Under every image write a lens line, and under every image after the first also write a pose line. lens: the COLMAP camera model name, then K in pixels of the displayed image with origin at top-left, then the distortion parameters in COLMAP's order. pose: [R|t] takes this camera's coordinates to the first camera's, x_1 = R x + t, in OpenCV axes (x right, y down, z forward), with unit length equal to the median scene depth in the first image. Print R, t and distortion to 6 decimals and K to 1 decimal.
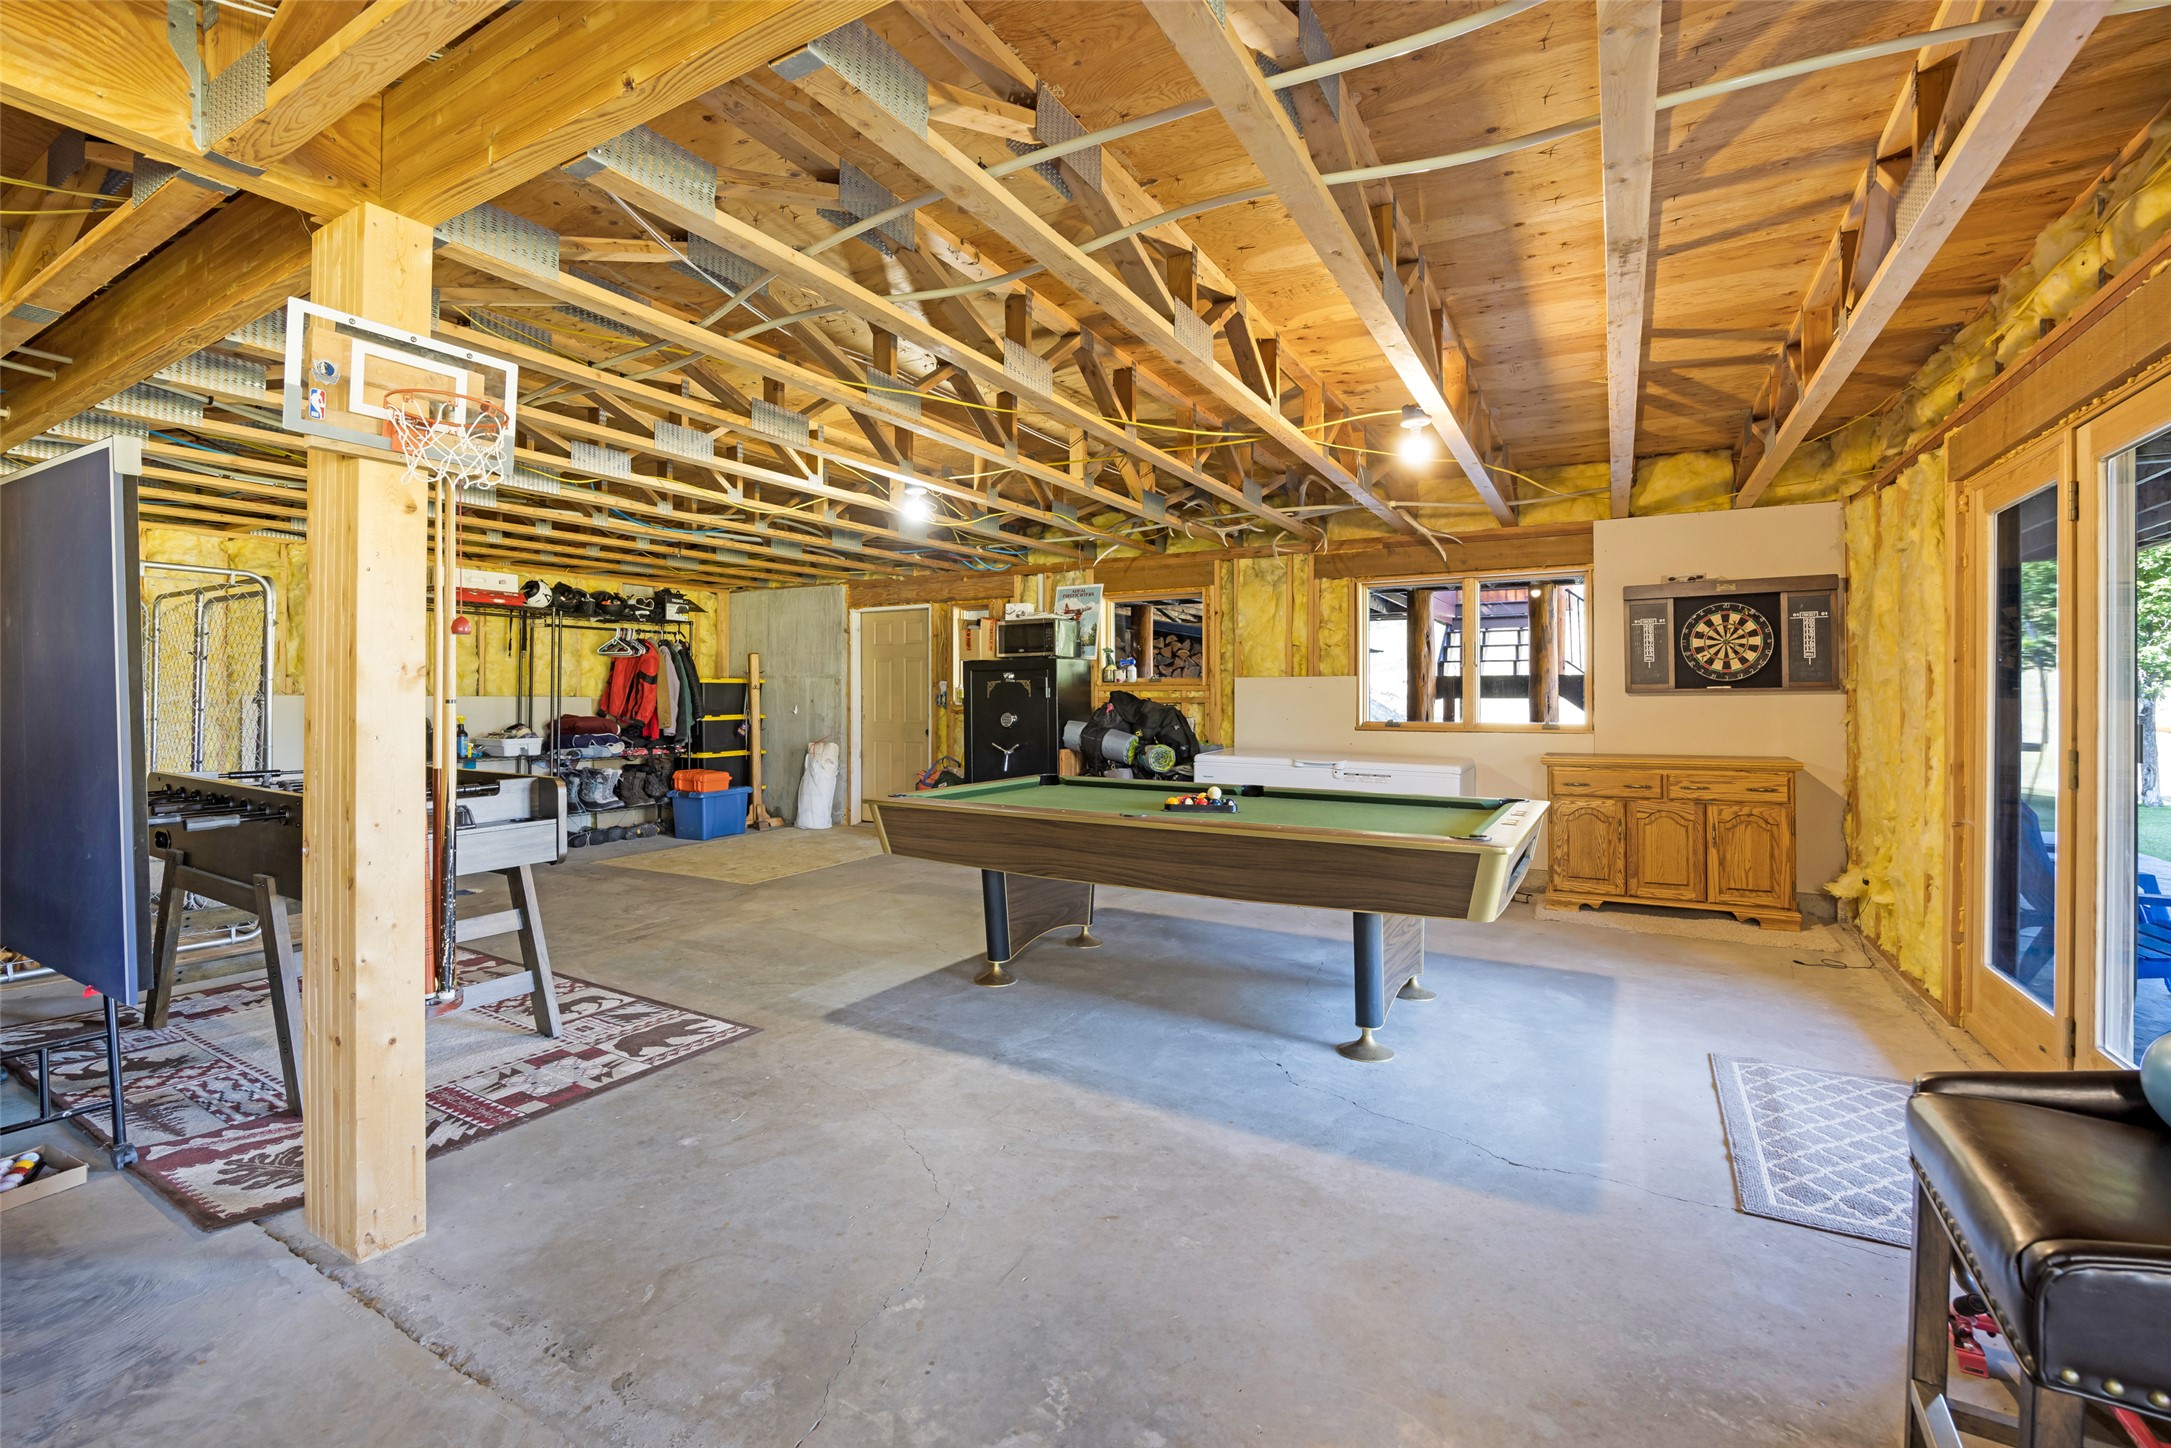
lens RADIAL K [[957.0, 0, 1065.5], [0, 957.0, 691.5], [0, 0, 1]] dist [-0.012897, 0.000655]
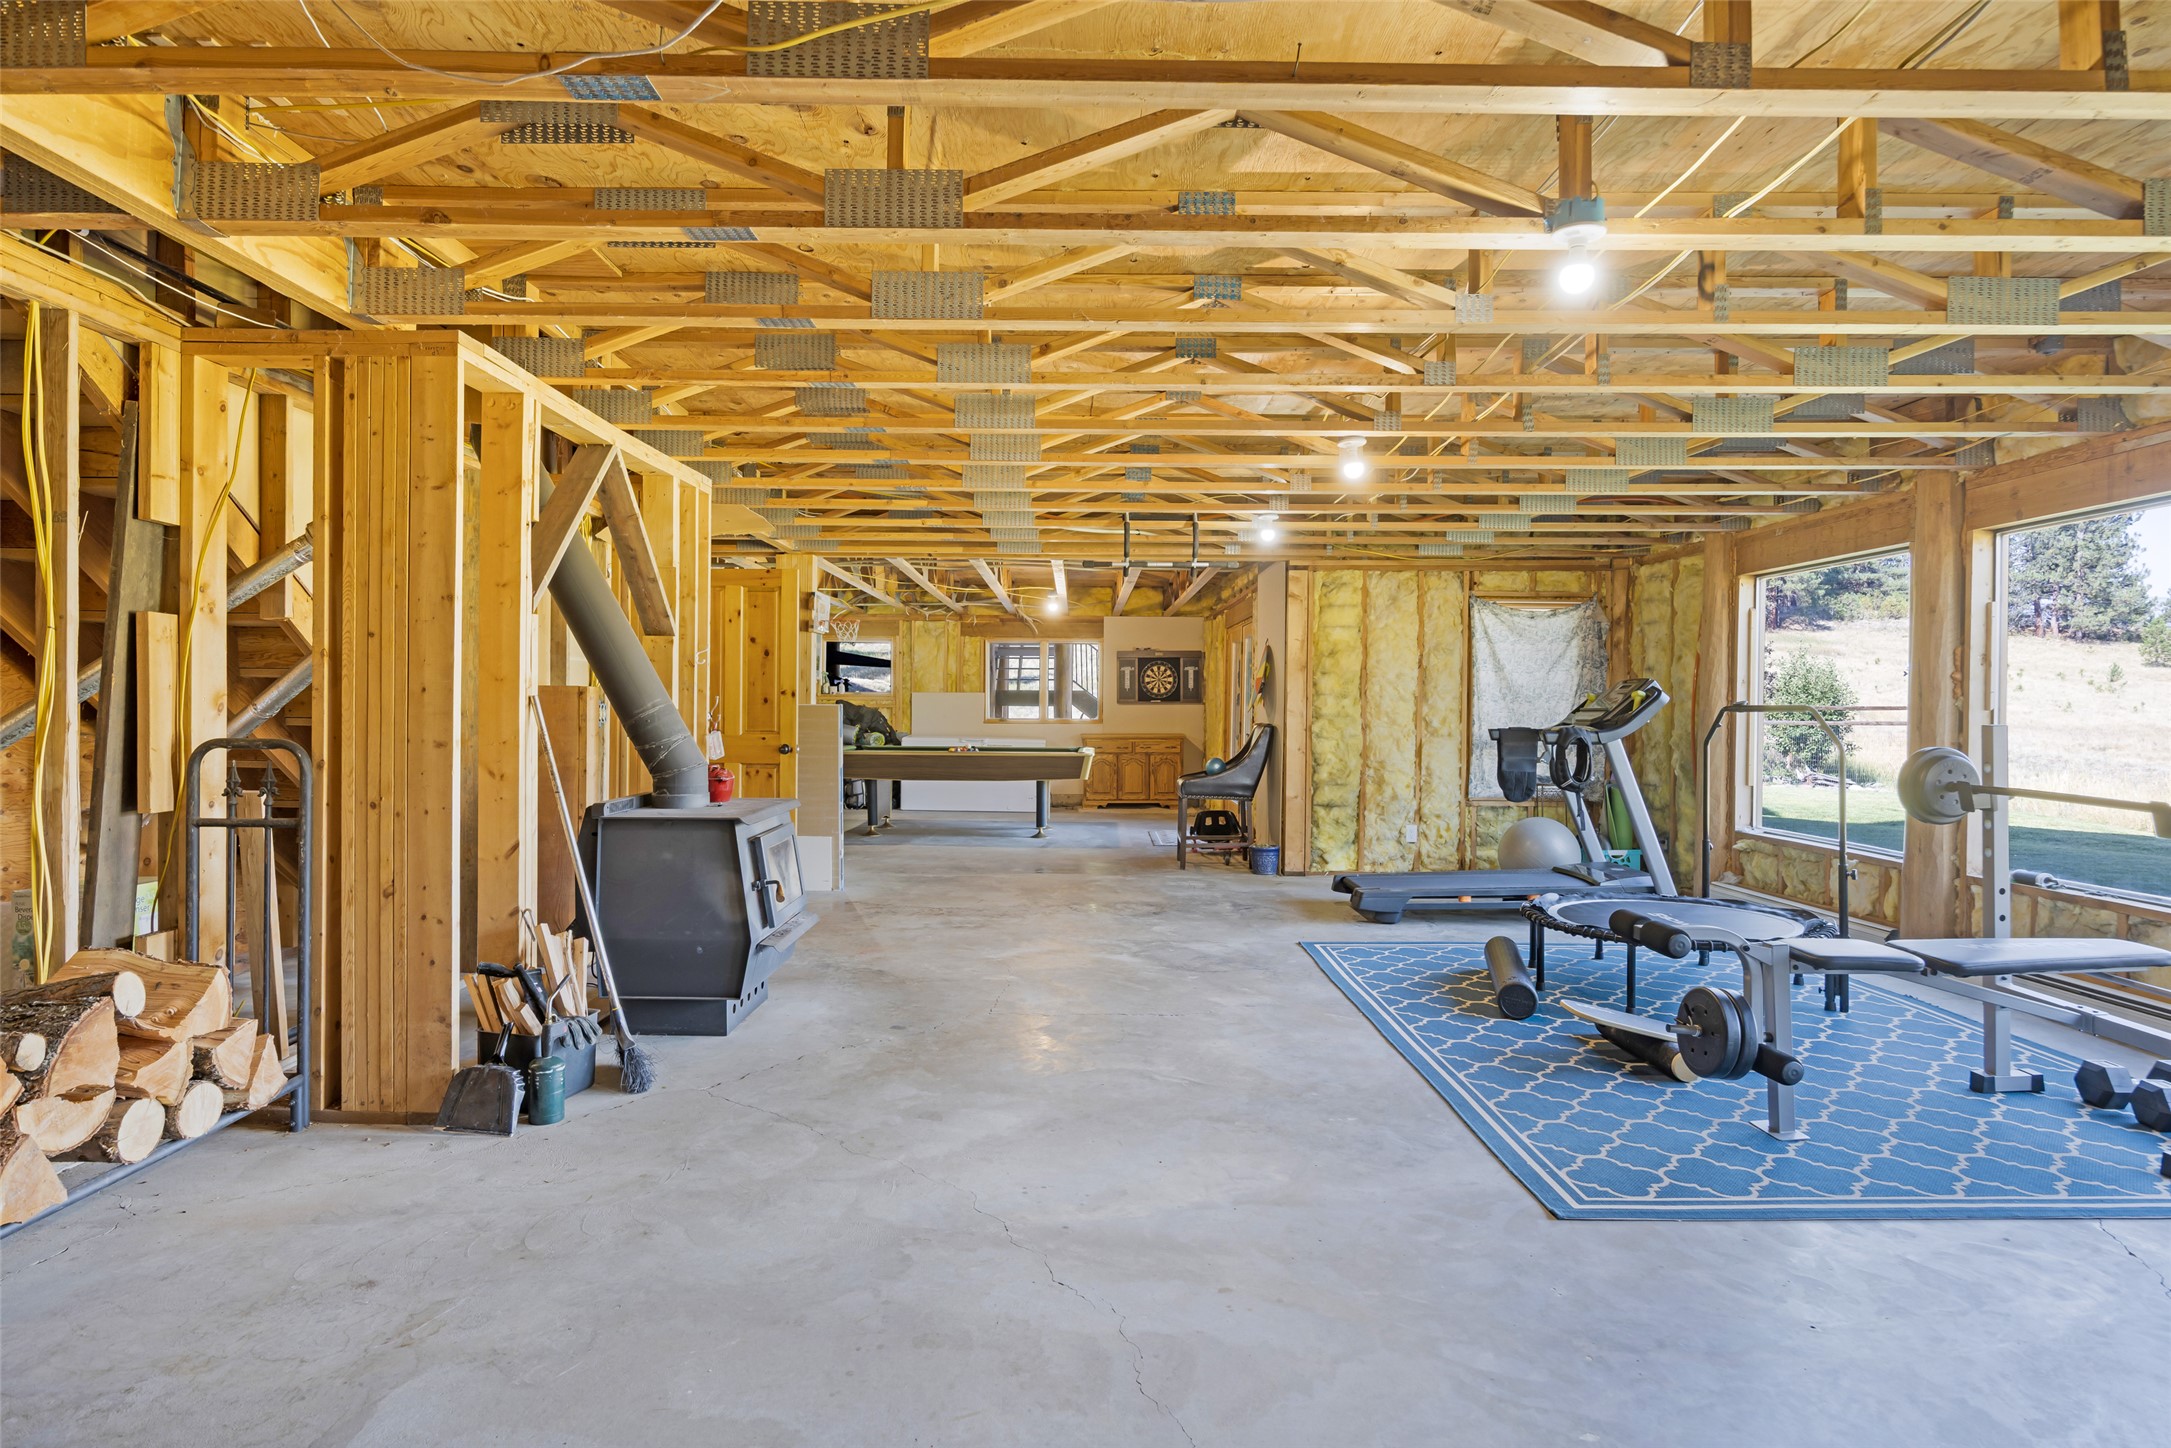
lens RADIAL K [[1191.5, 0, 1088.1], [0, 1191.5, 716.9], [0, 0, 1]] dist [0.000081, 0.000000]
pose [[0.864367, 0.002101, 0.502857, -0.766779], [-0.011087, 0.999828, 0.014880, -0.007632], [-0.502739, -0.018437, 0.864242, -1.201474]]
